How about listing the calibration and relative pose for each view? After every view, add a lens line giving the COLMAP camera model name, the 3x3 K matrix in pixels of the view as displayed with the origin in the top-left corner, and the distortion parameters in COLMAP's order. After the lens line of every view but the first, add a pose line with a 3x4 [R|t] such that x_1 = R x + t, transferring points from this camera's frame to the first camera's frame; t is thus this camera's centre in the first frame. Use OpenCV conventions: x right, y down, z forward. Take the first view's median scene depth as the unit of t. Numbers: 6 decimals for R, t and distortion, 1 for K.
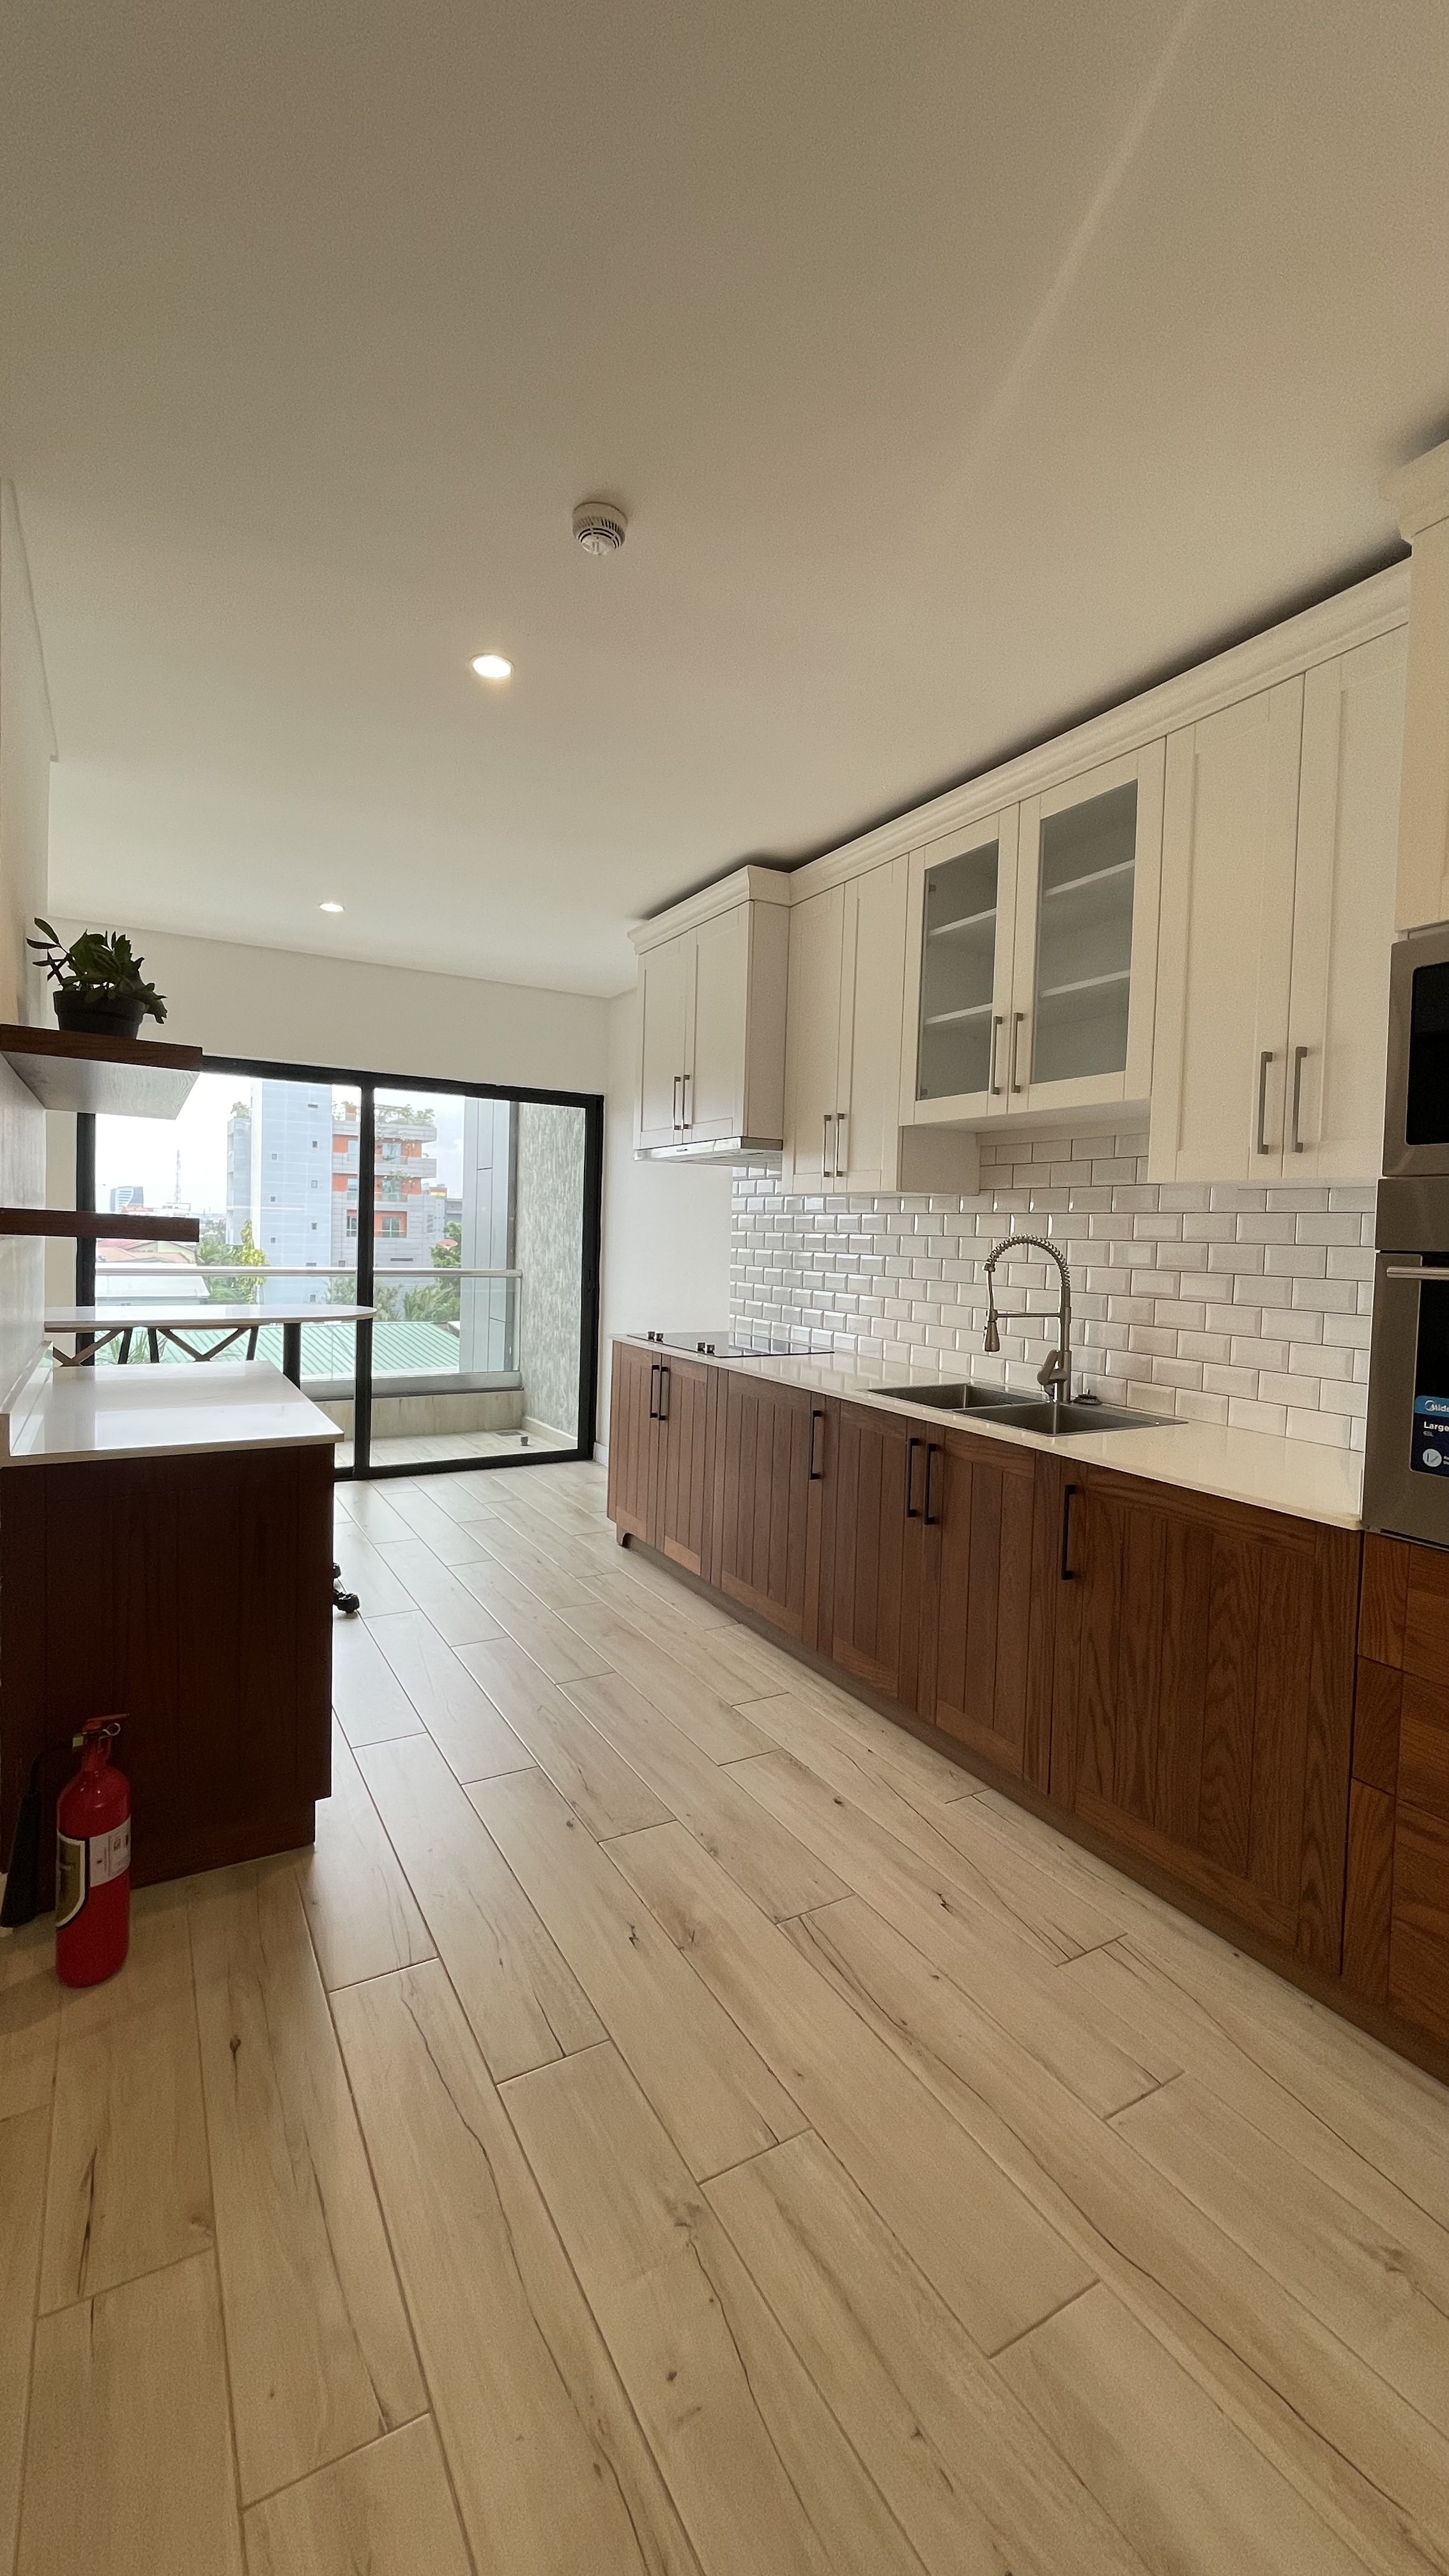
lens RADIAL K [[1037.6, 0, 713.6], [0, 1037.6, 1283.4], [0, 0, 1]] dist [-0.004242, -0.000516]
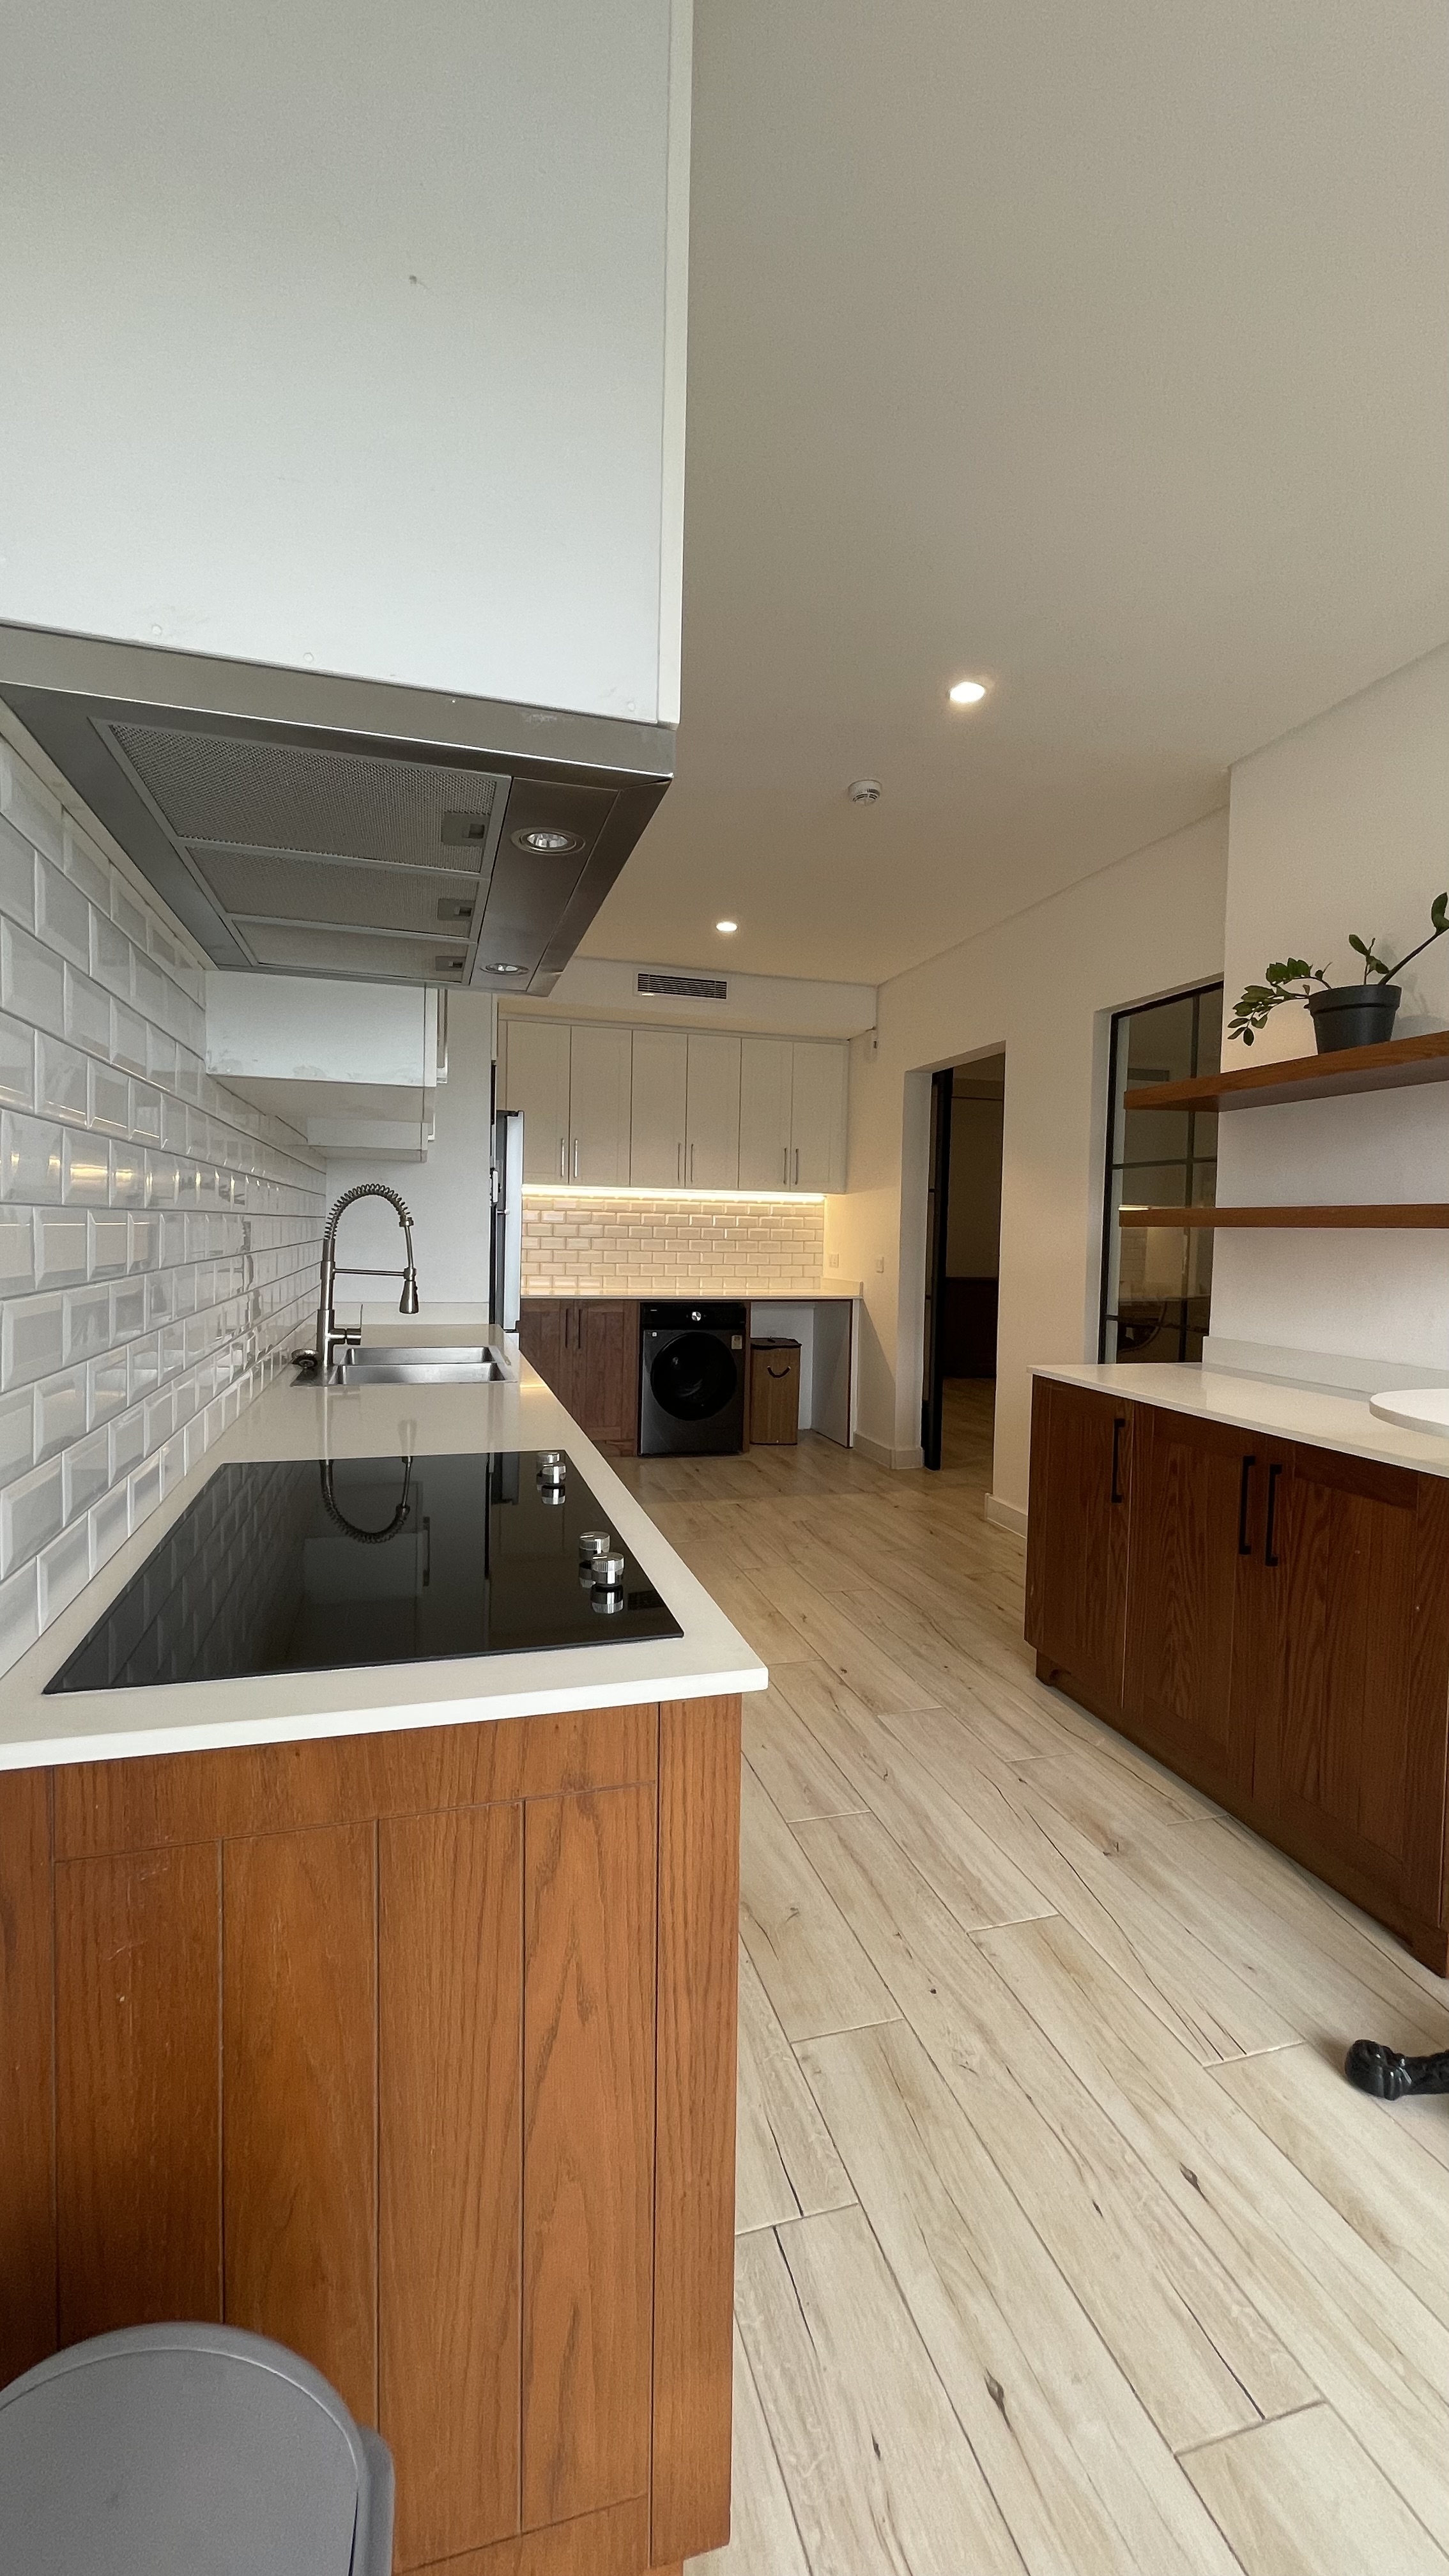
lens RADIAL K [[1037.6, 0, 719.6], [0, 1037.6, 1277.6], [0, 0, 1]] dist [-0.004242, -0.000516]
pose [[-0.972148, -0.054923, 0.227841, -0.267453], [-0.032355, 0.994296, 0.101630, -0.095314], [-0.232123, 0.091428, -0.968380, 2.337076]]
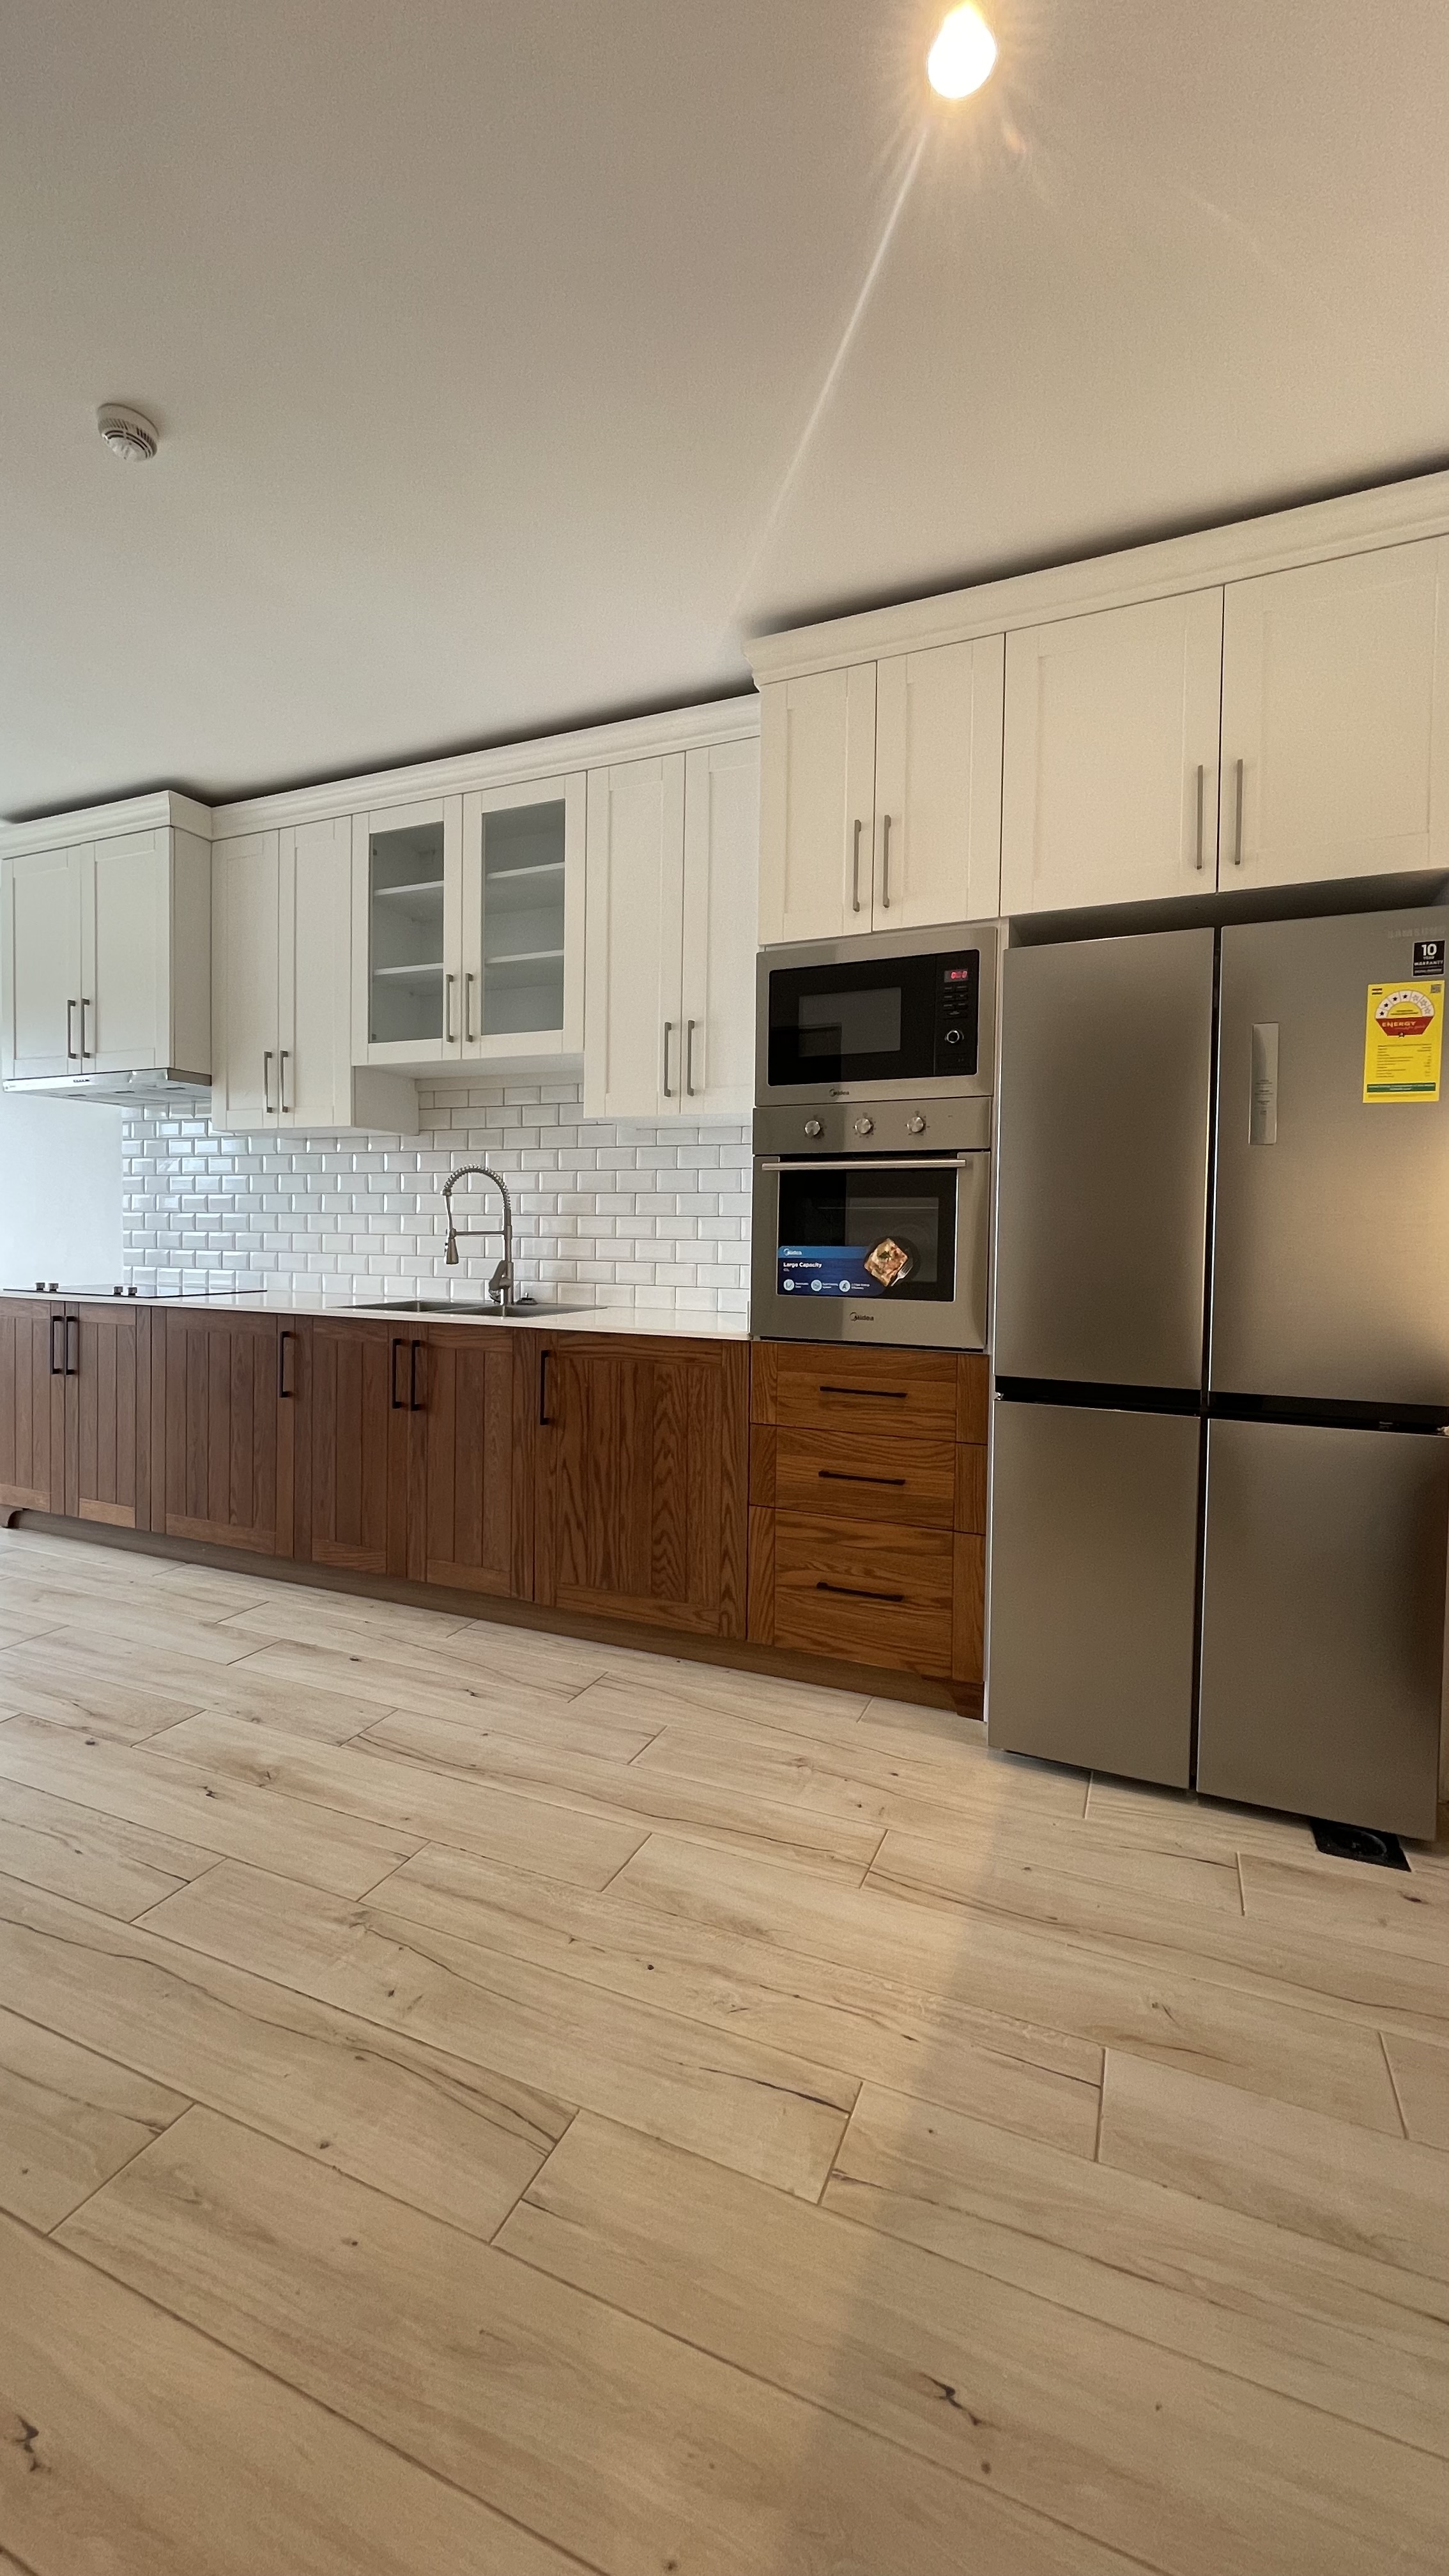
lens RADIAL K [[1037.6, 0, 707.0], [0, 1037.6, 1297.6], [0, 0, 1]] dist [-0.004242, -0.000516]
pose [[0.804722, -0.048239, 0.591689, -0.238918], [0.033941, 0.998801, 0.035269, 0.088573], [-0.592681, -0.008299, 0.805395, -0.139248]]
